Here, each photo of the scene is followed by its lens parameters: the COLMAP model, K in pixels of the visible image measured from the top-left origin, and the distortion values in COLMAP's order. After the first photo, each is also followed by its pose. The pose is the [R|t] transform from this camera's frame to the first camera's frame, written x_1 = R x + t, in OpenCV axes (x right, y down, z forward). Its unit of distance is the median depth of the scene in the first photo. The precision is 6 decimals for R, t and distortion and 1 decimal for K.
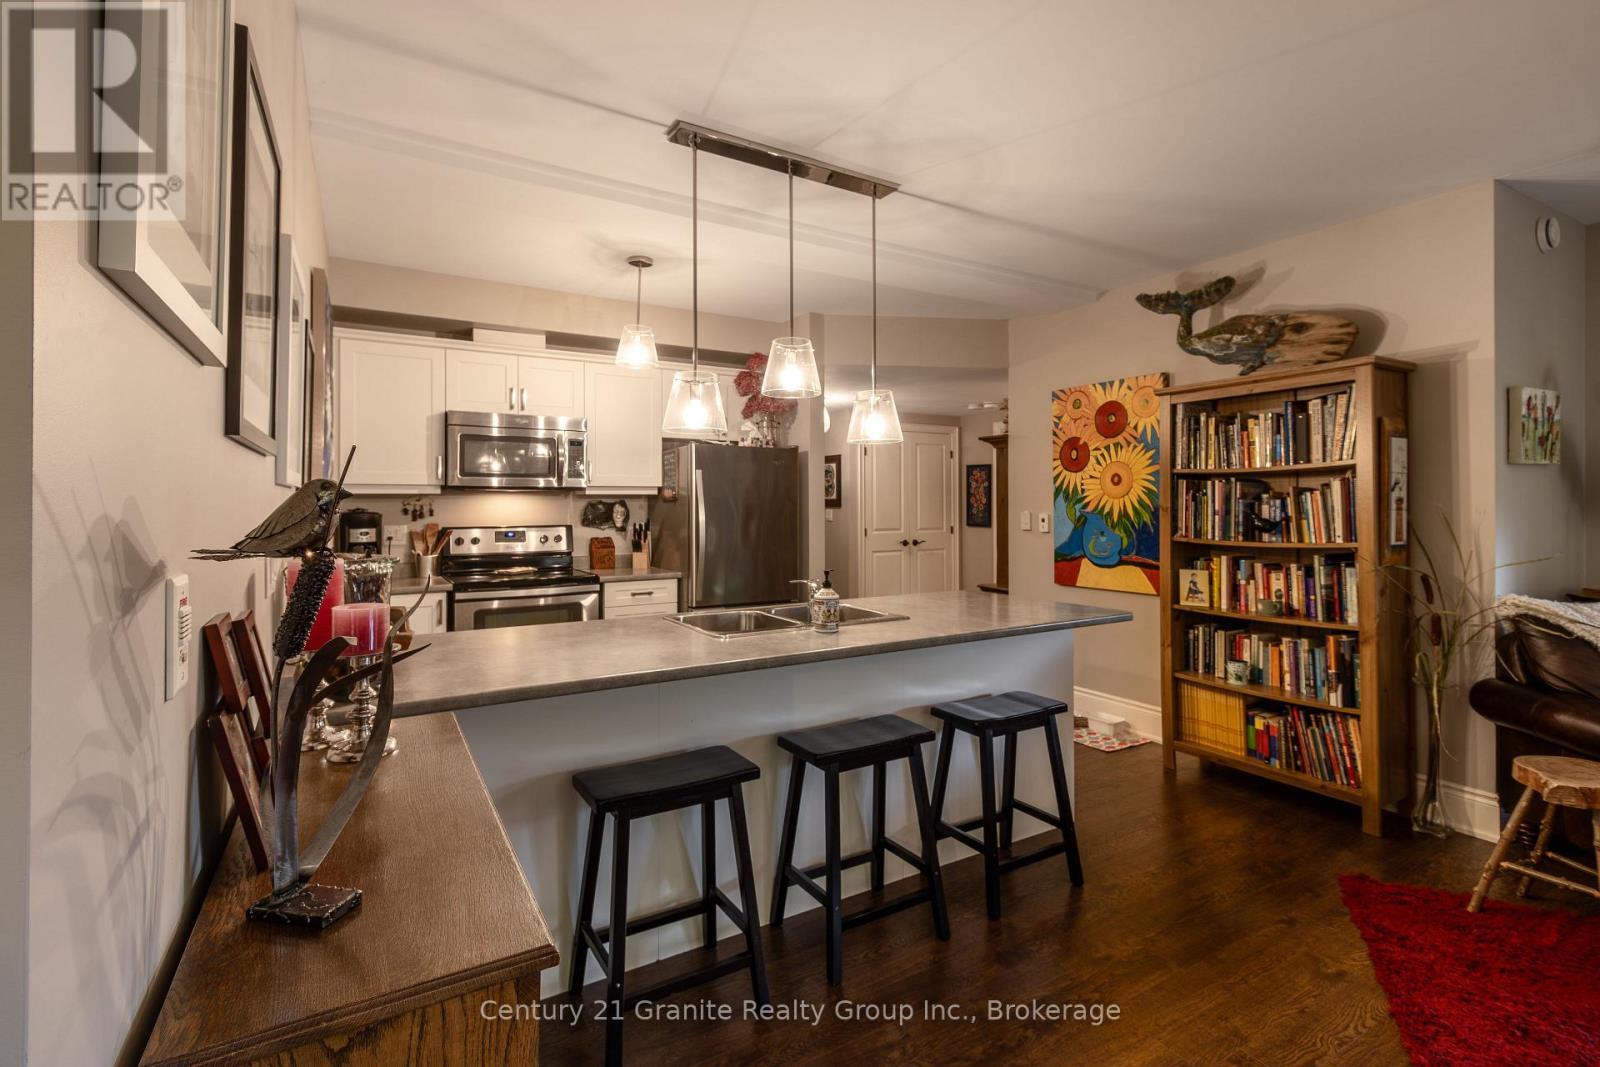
lens RADIAL K [[738.9, 0, 797.2], [0, 738.9, 506.2], [0, 0, 1]] dist [0.000093, 0.000083]
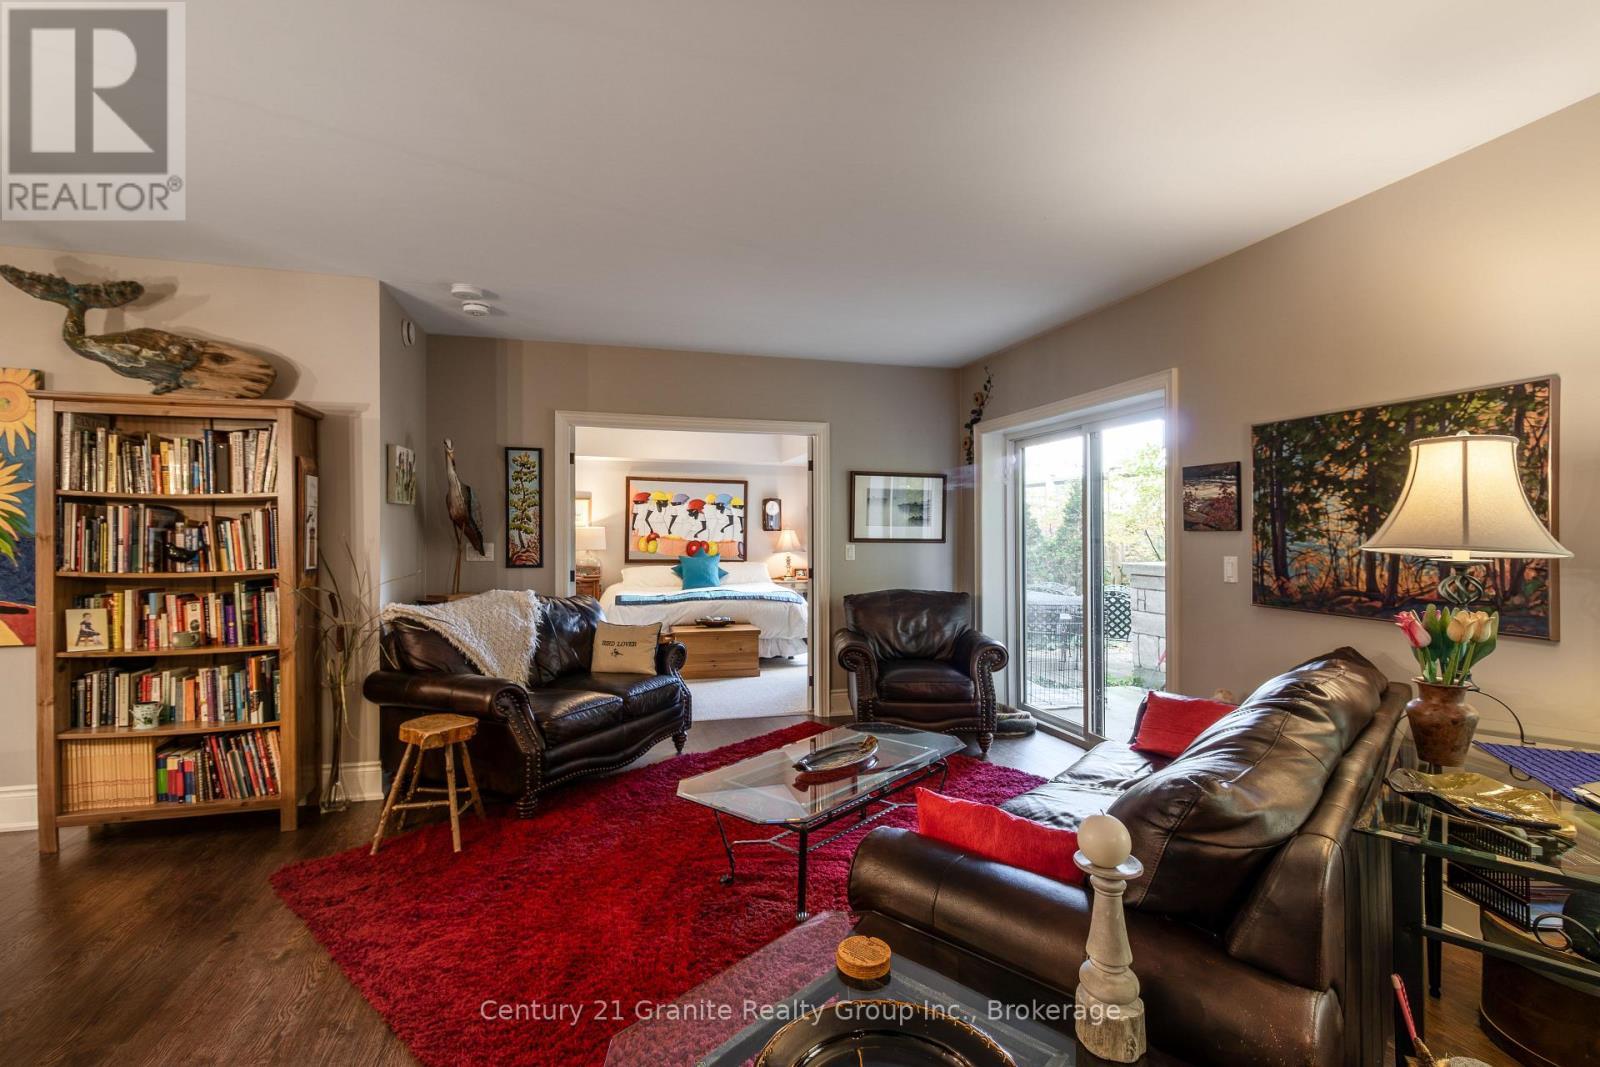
lens RADIAL K [[739.9, 0, 800.0], [0, 739.9, 533.5], [0, 0, 1]] dist [0.002588, 0.000452]
pose [[0.244784, 0.007136, 0.969551, -0.105509], [-0.002554, 0.999974, -0.006715, 0.002494], [-0.969574, -0.000832, 0.244796, -0.016213]]
